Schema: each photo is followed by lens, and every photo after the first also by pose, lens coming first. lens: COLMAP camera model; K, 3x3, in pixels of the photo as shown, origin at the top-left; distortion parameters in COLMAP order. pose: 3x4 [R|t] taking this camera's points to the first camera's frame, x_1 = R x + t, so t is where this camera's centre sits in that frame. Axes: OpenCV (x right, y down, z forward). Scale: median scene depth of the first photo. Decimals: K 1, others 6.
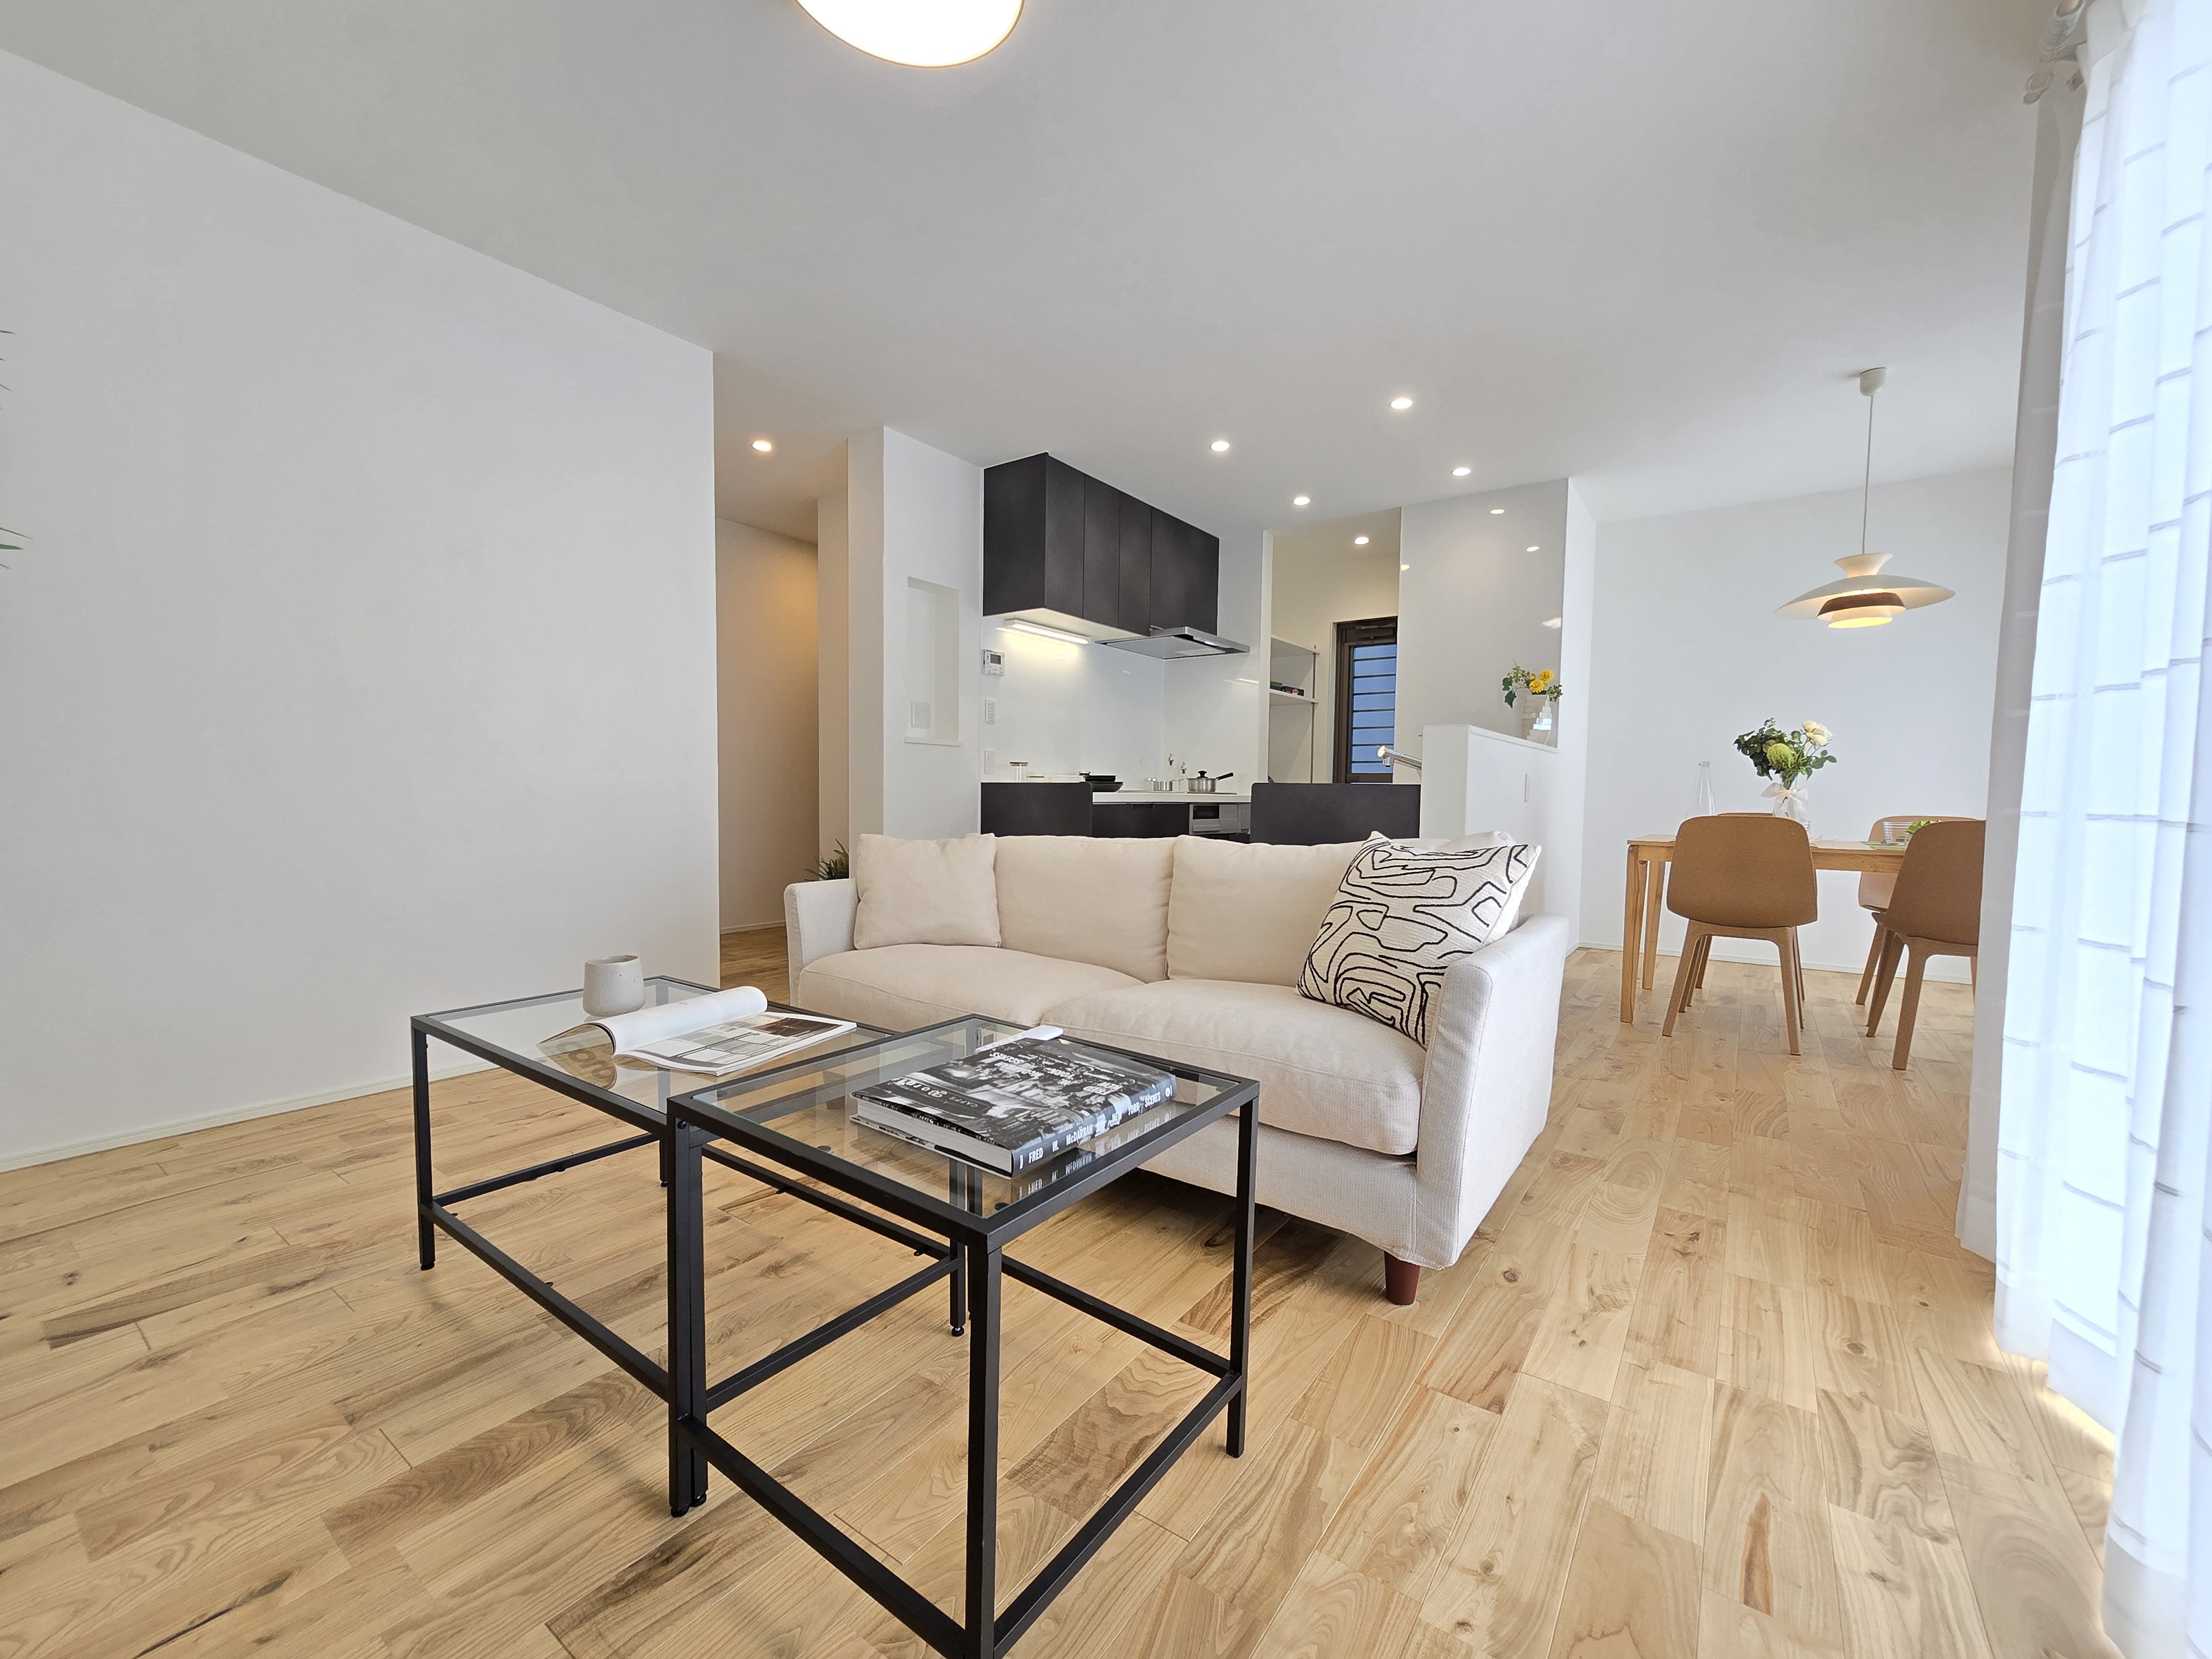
lens RADIAL K [[911.9, 0, 1101.2], [0, 911.9, 843.8], [0, 0, 1]] dist [-0.004749, 0.001752]
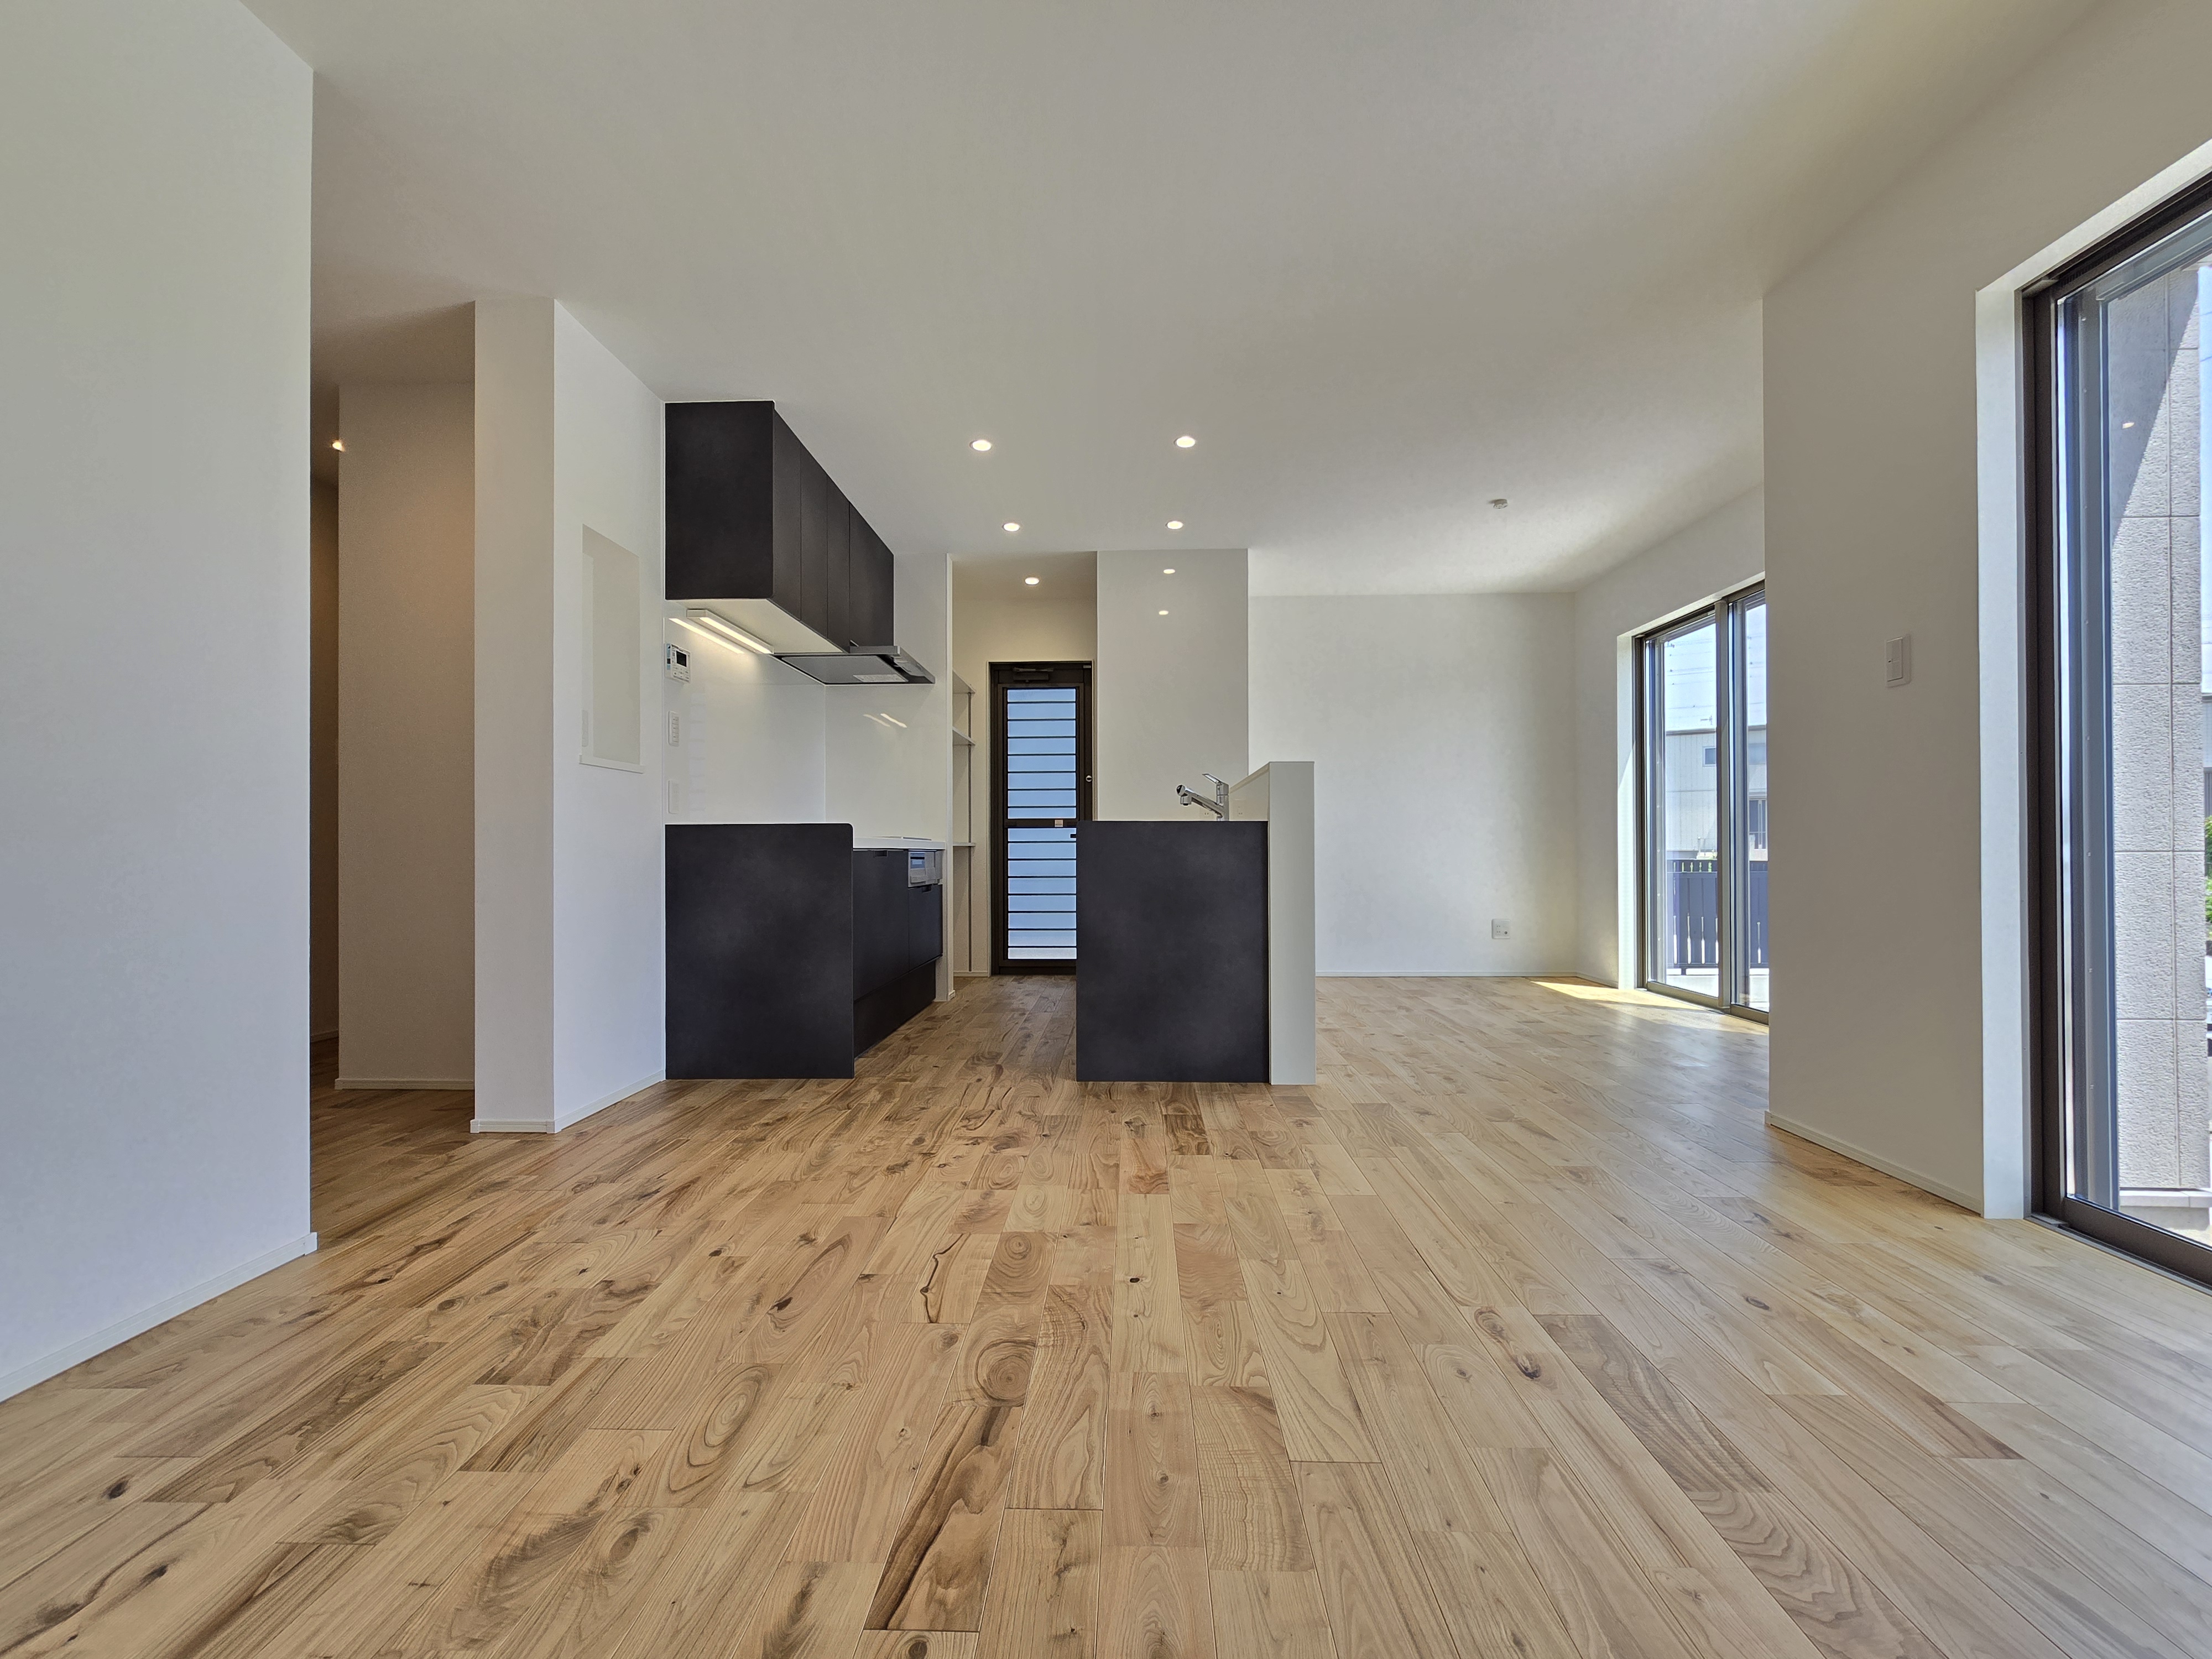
lens RADIAL K [[911.9, 0, 1106.1], [0, 911.9, 844.4], [0, 0, 1]] dist [-0.004749, 0.001752]
pose [[0.829163, -0.012426, 0.558869, -0.261596], [0.045581, 0.997927, -0.045438, -0.002448], [-0.557146, 0.063149, 0.828010, 0.213459]]
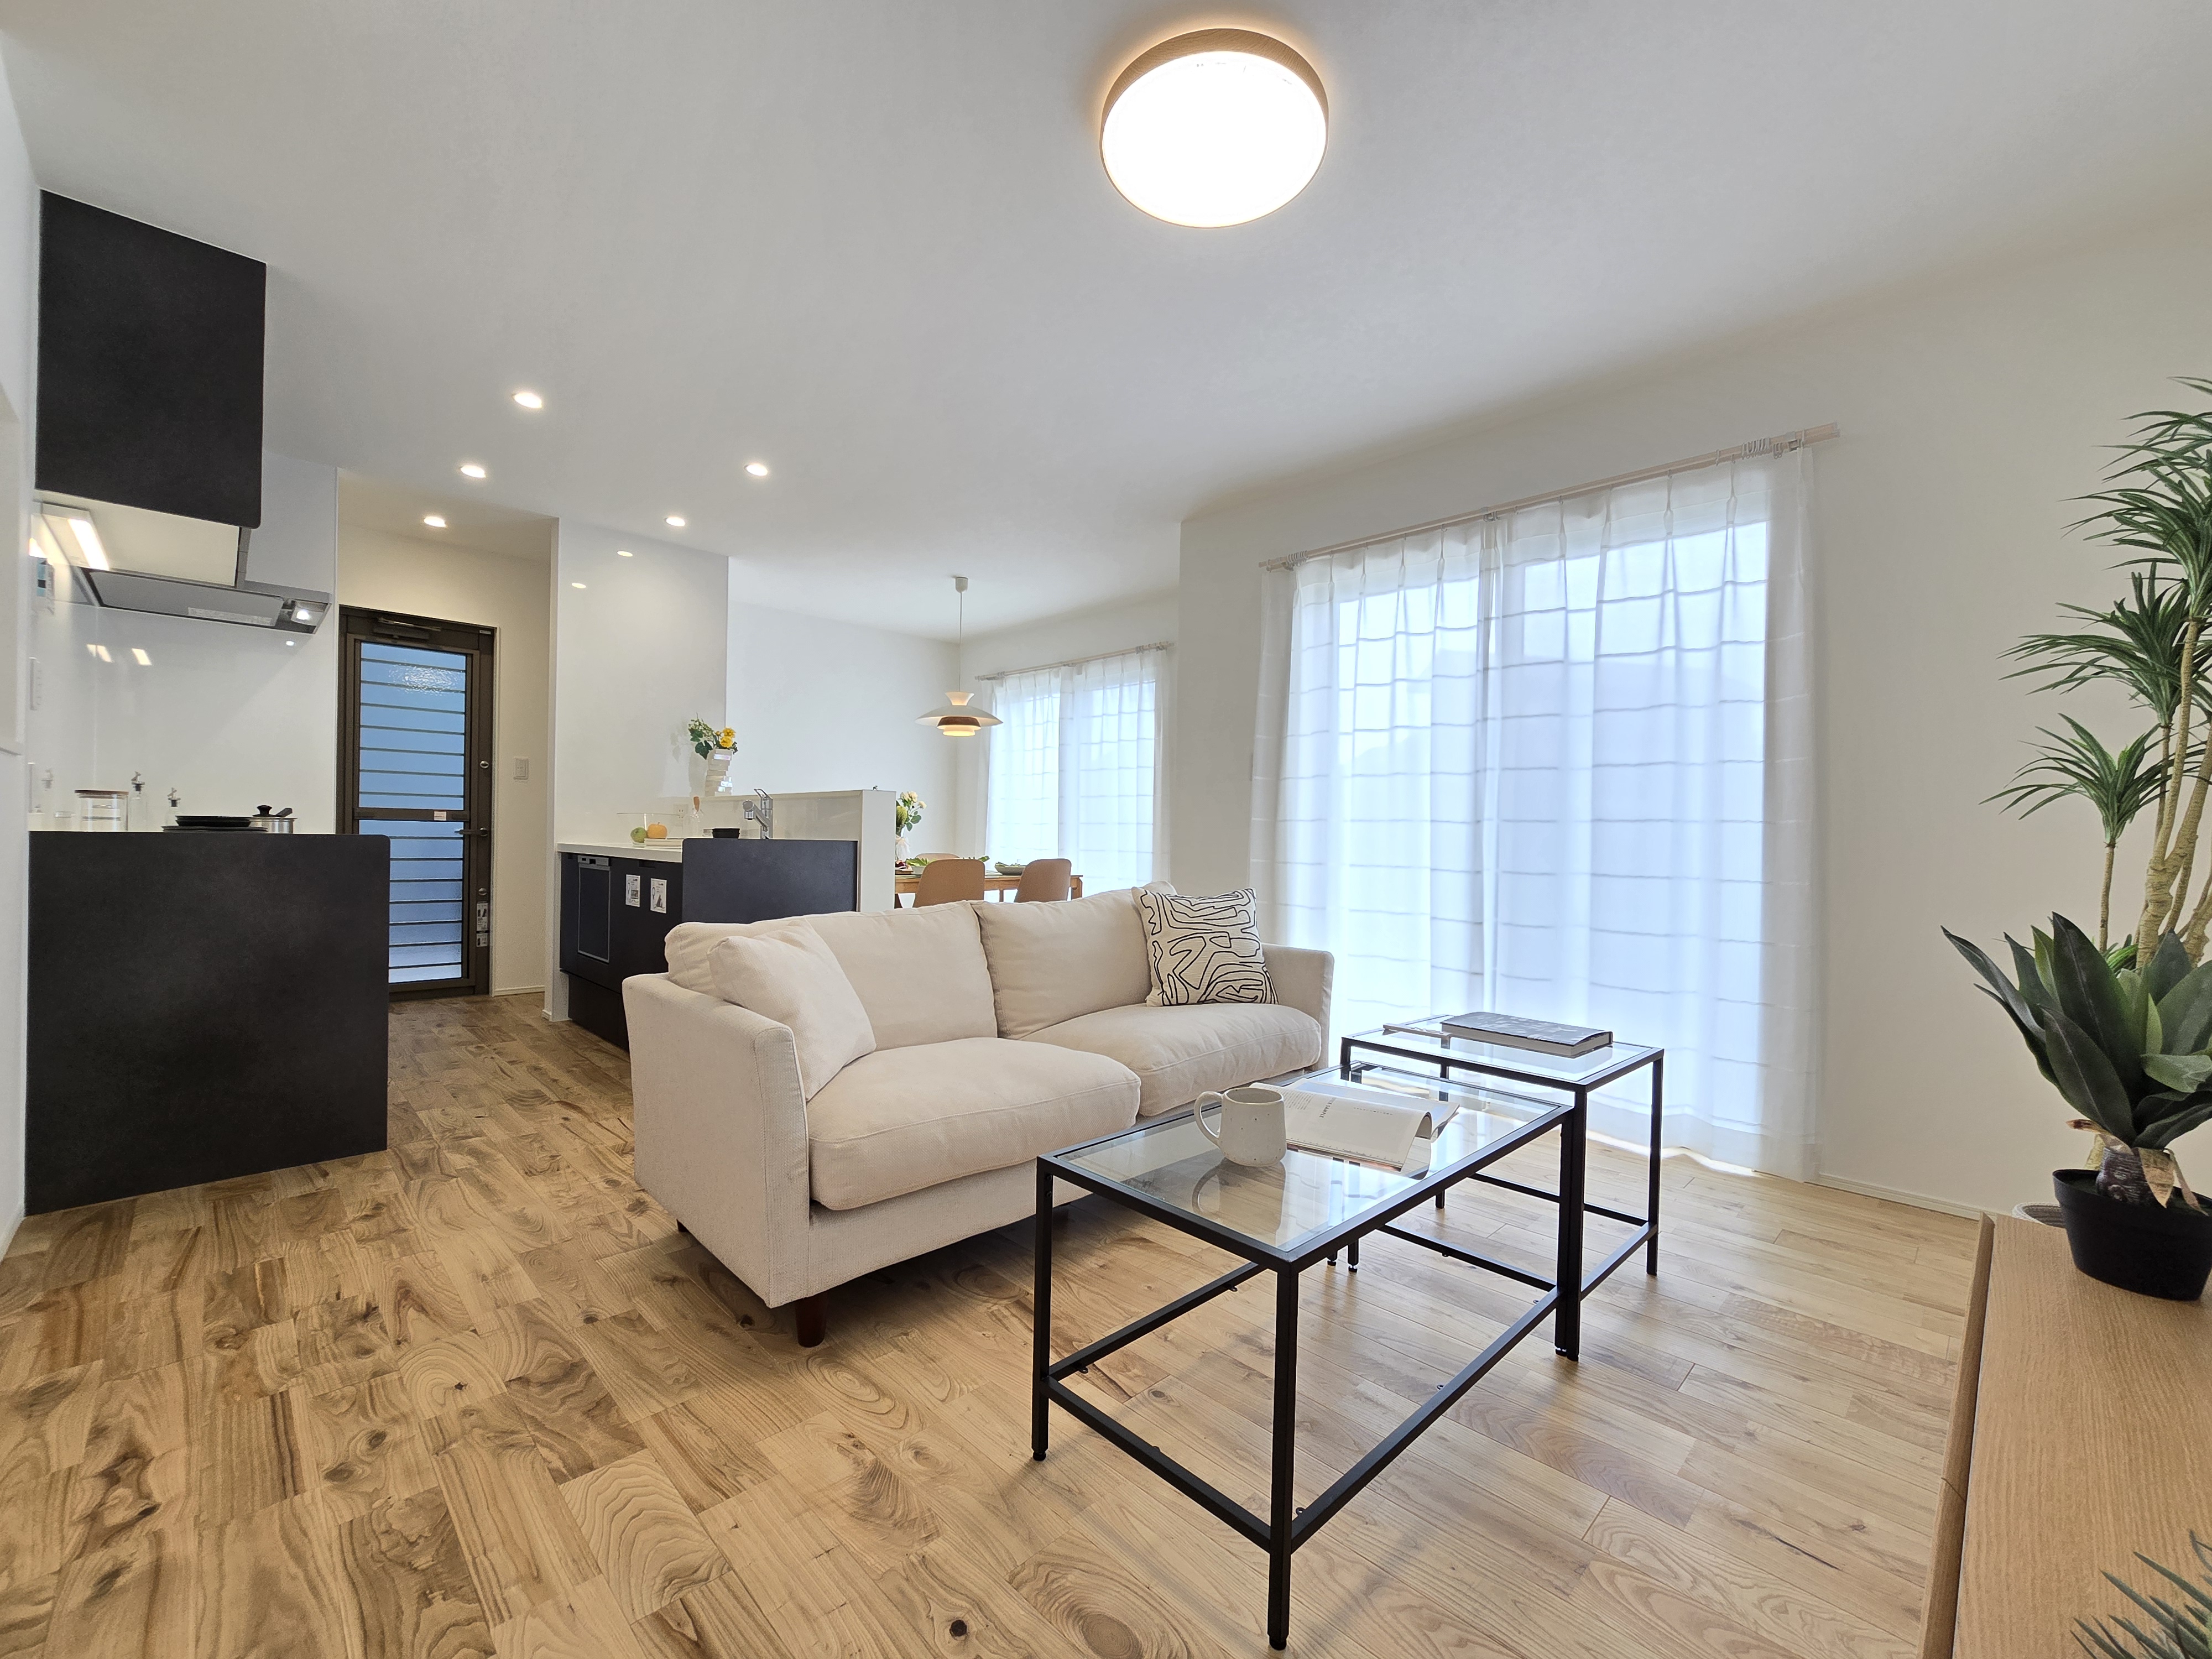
lens RADIAL K [[911.9, 0, 1112.4], [0, 911.9, 842.0], [0, 0, 1]] dist [-0.004749, 0.001752]
pose [[0.163663, -0.014824, 0.986405, -0.540241], [0.037684, 0.999251, 0.008765, -0.046644], [-0.985796, 0.035737, 0.164099, 0.382420]]
